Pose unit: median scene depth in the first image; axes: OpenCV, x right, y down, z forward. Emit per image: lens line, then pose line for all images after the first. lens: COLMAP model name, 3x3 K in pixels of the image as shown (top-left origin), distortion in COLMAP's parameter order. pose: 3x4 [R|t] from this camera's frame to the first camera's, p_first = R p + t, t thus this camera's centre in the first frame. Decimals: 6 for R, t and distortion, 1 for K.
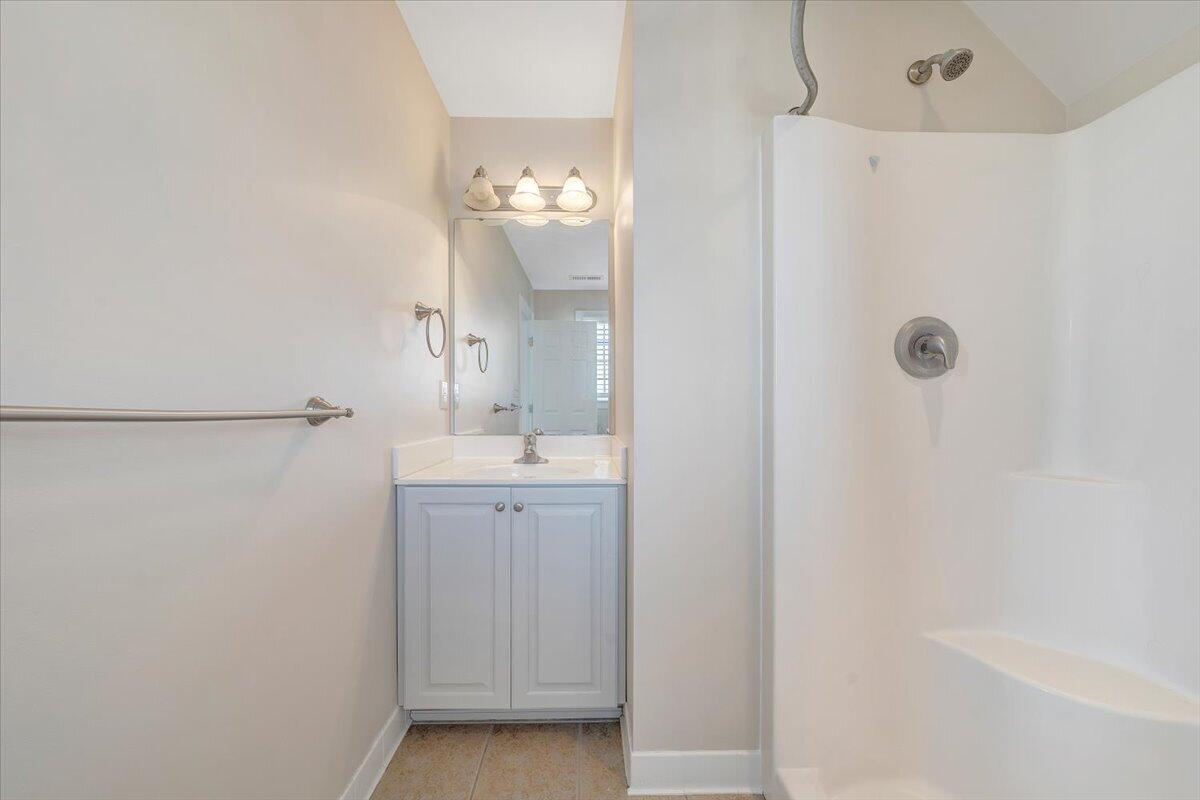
lens RADIAL K [[414.1, 0, 592.7], [0, 414.1, 409.3], [0, 0, 1]] dist [-0.002251, 0.000001]
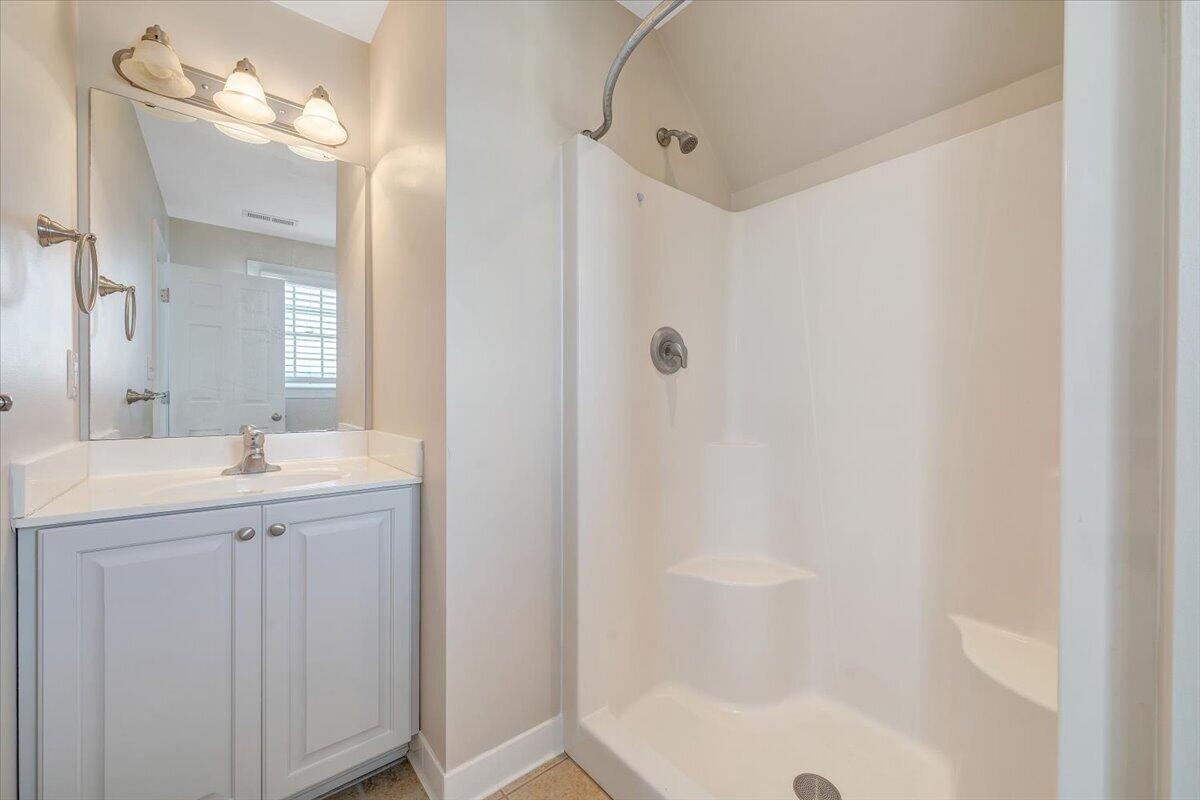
lens RADIAL K [[461.5, 0, 601.3], [0, 461.5, 399.4], [0, 0, 1]] dist [-0.000976, -0.001088]
pose [[0.781256, -0.001525, 0.624209, -0.236778], [0.000580, 0.999998, 0.001717, 0.001800], [-0.624210, -0.000979, 0.781256, -0.006419]]
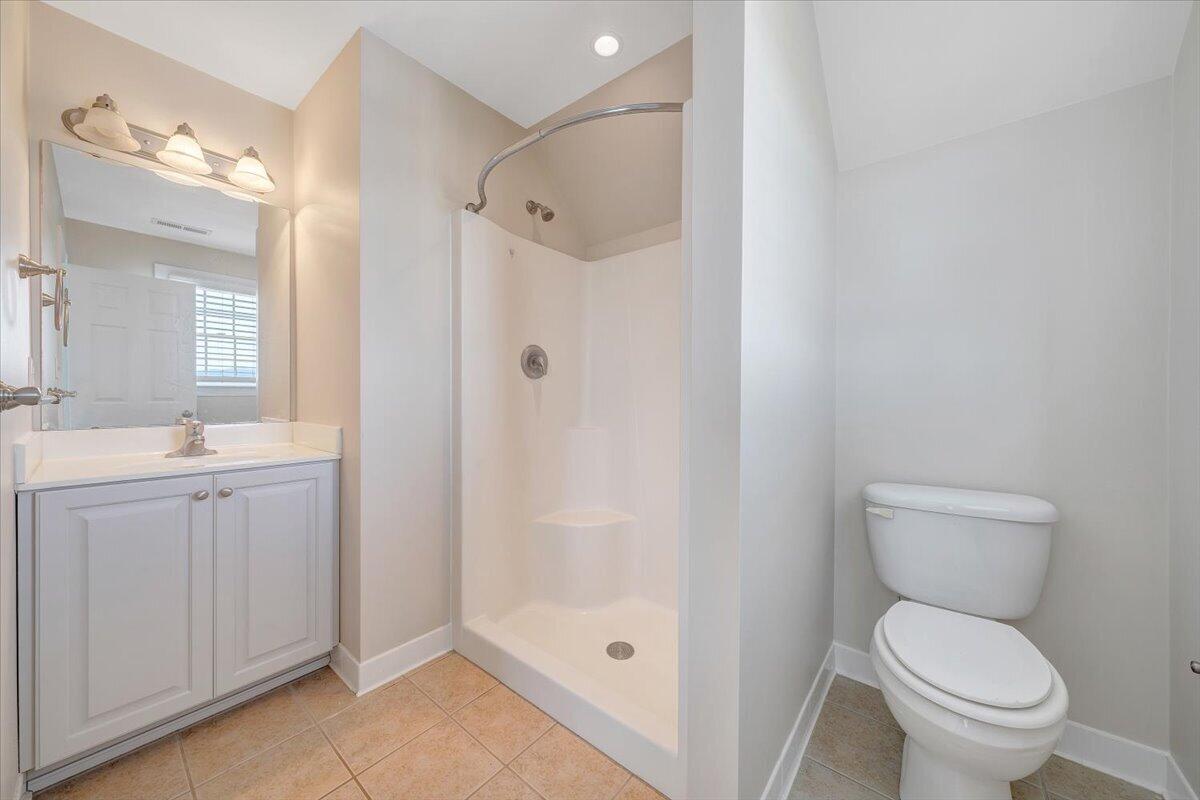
lens RADIAL K [[414.1, 0, 595.4], [0, 414.1, 398.3], [0, 0, 1]] dist [-0.002251, 0.000001]
pose [[0.649754, -0.002781, 0.760139, -0.353864], [-0.000269, 0.999992, 0.003888, 0.002064], [-0.760144, -0.002731, 0.649748, -0.338132]]
